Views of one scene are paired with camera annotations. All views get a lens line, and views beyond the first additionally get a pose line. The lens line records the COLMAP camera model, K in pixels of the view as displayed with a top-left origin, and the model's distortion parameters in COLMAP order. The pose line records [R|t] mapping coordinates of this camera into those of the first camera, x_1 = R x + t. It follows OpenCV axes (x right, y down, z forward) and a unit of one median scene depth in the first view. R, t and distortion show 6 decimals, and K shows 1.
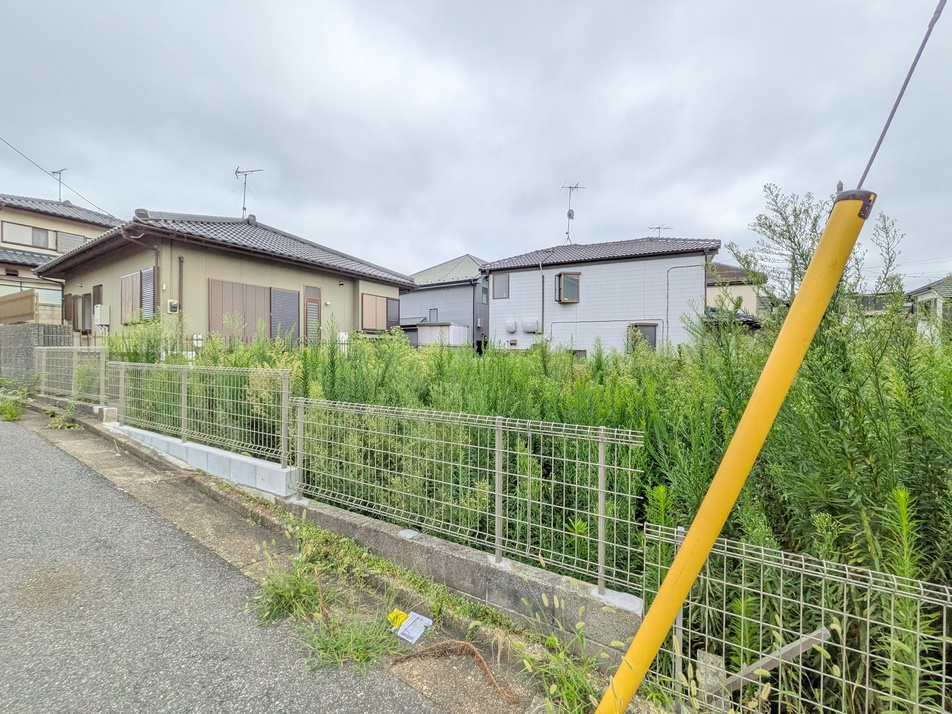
lens RADIAL K [[378.0, 0, 477.8], [0, 378.0, 357.6], [0, 0, 1]] dist [-0.003537, 0.001354]
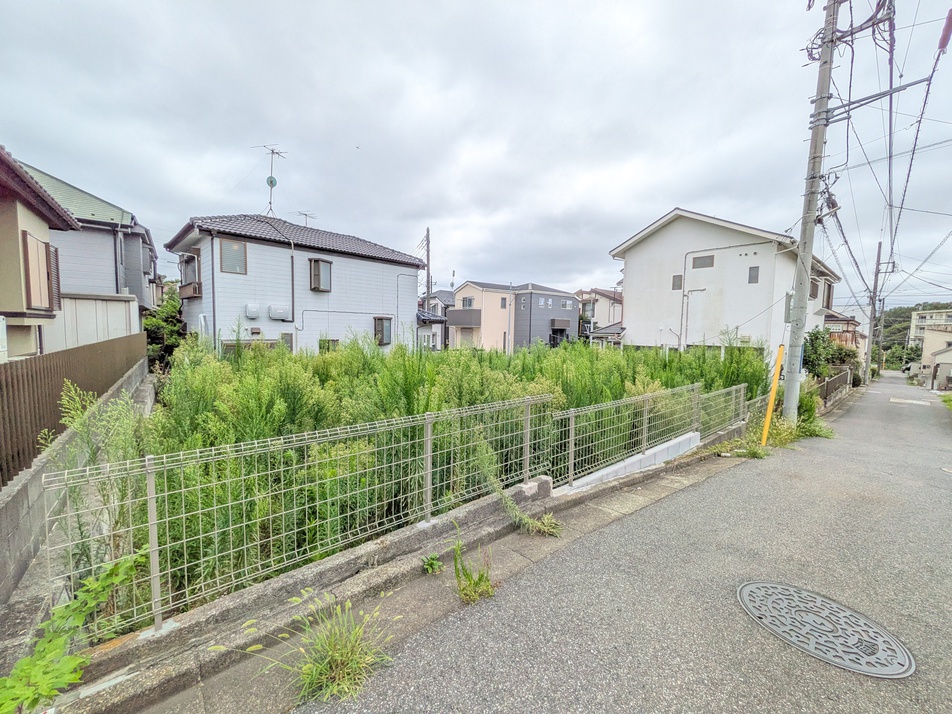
lens RADIAL K [[378.0, 0, 479.9], [0, 378.0, 359.3], [0, 0, 1]] dist [-0.003537, 0.001354]
pose [[0.328191, -0.073607, 0.941739, -0.620959], [-0.004463, 0.996827, 0.079469, -0.054838], [-0.944601, -0.030284, 0.326821, 0.326558]]
